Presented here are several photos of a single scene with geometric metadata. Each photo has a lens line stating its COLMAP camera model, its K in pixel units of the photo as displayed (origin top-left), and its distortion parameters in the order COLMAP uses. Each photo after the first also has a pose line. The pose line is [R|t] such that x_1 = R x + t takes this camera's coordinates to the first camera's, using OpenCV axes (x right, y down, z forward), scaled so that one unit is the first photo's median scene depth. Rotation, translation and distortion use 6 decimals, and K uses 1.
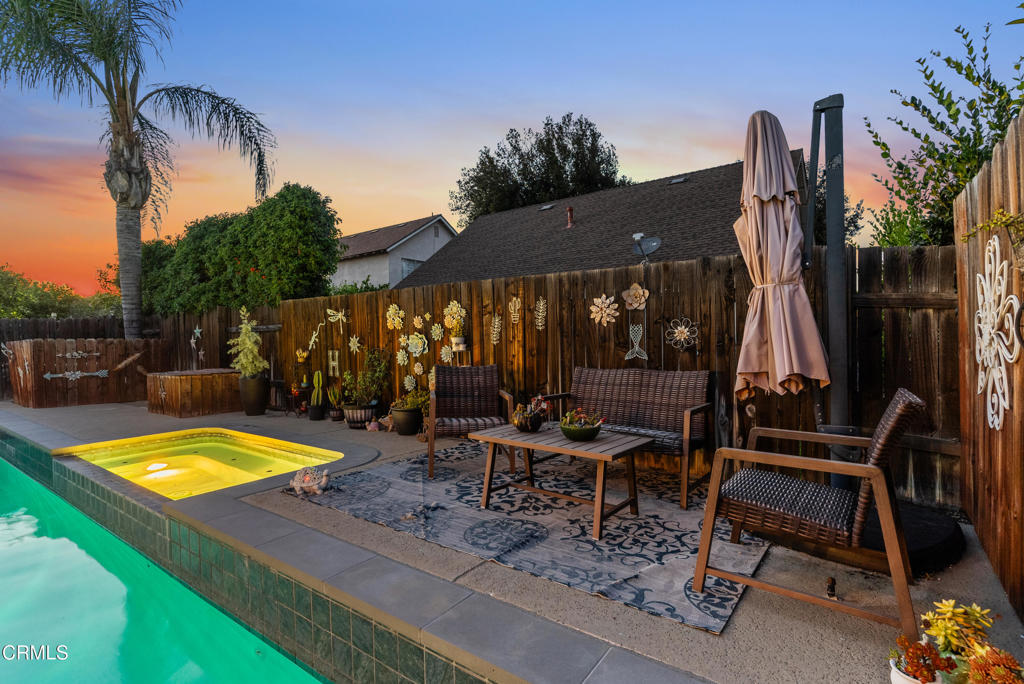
lens RADIAL K [[480.7, 0, 512.0], [0, 480.7, 342.0], [0, 0, 1]] dist [-0.000457, -0.000060]
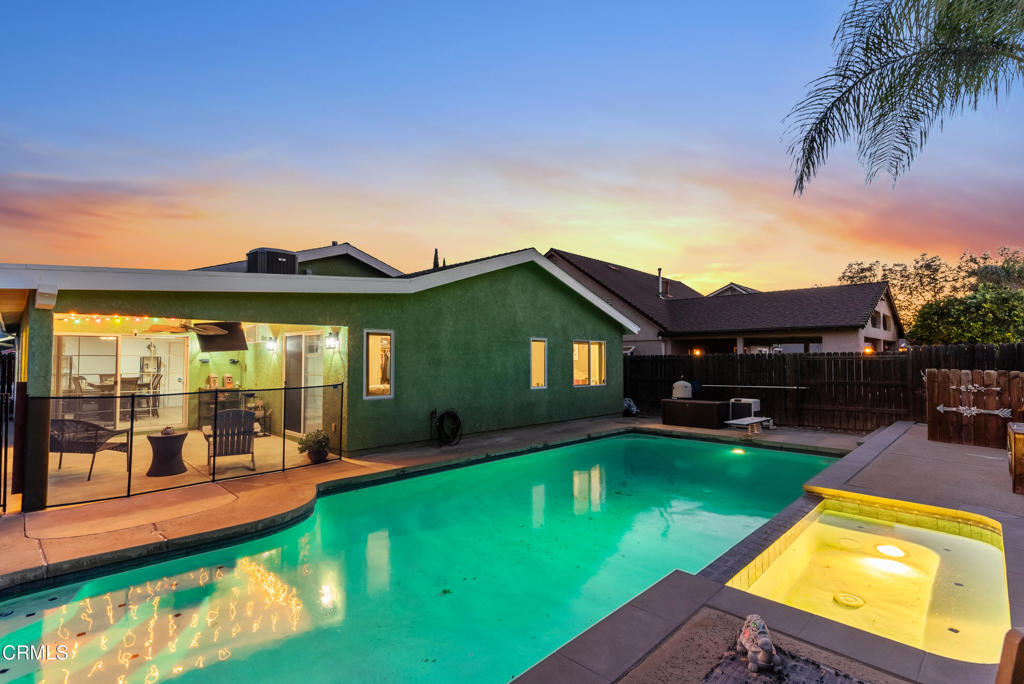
lens RADIAL K [[480.7, 0, 512.0], [0, 480.7, 342.0], [0, 0, 1]] dist [-0.000457, -0.000060]
pose [[-0.154412, -0.014210, -0.987904, 0.184880], [-0.013060, 0.999839, -0.012340, -0.066506], [0.987920, 0.010996, -0.154573, 0.547604]]
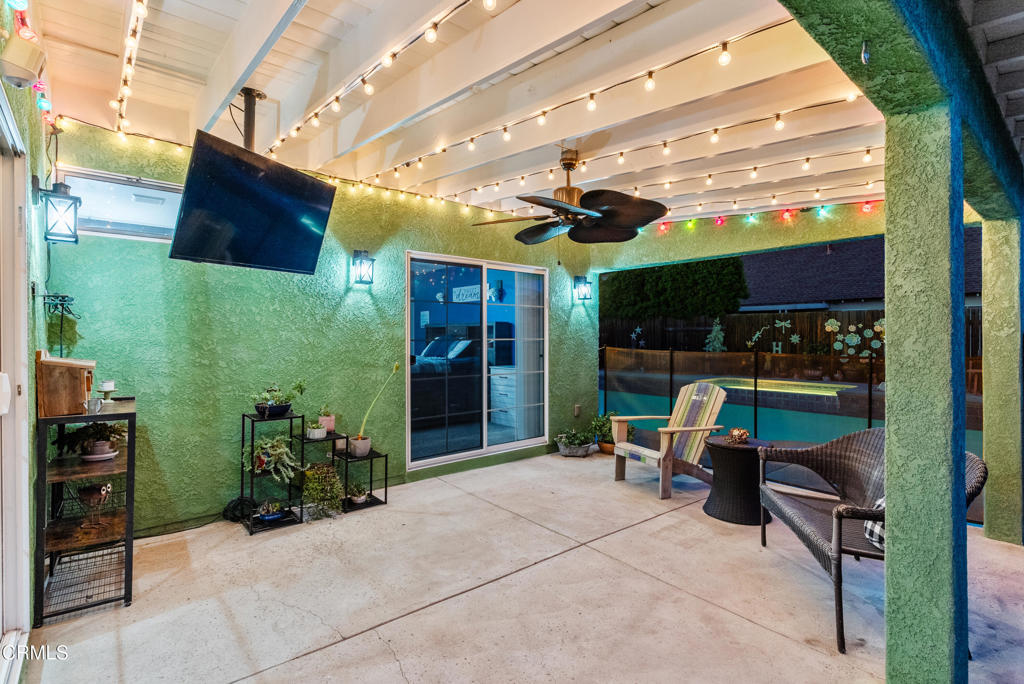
lens RADIAL K [[495.7, 0, 512.0], [0, 495.7, 342.0], [0, 0, 1]] dist [-0.000647, 0.000033]
pose [[0.970301, 0.023102, -0.240796, -1.041403], [-0.022965, 0.999731, 0.003376, 0.040506], [0.240809, 0.002254, 0.970570, -1.307369]]
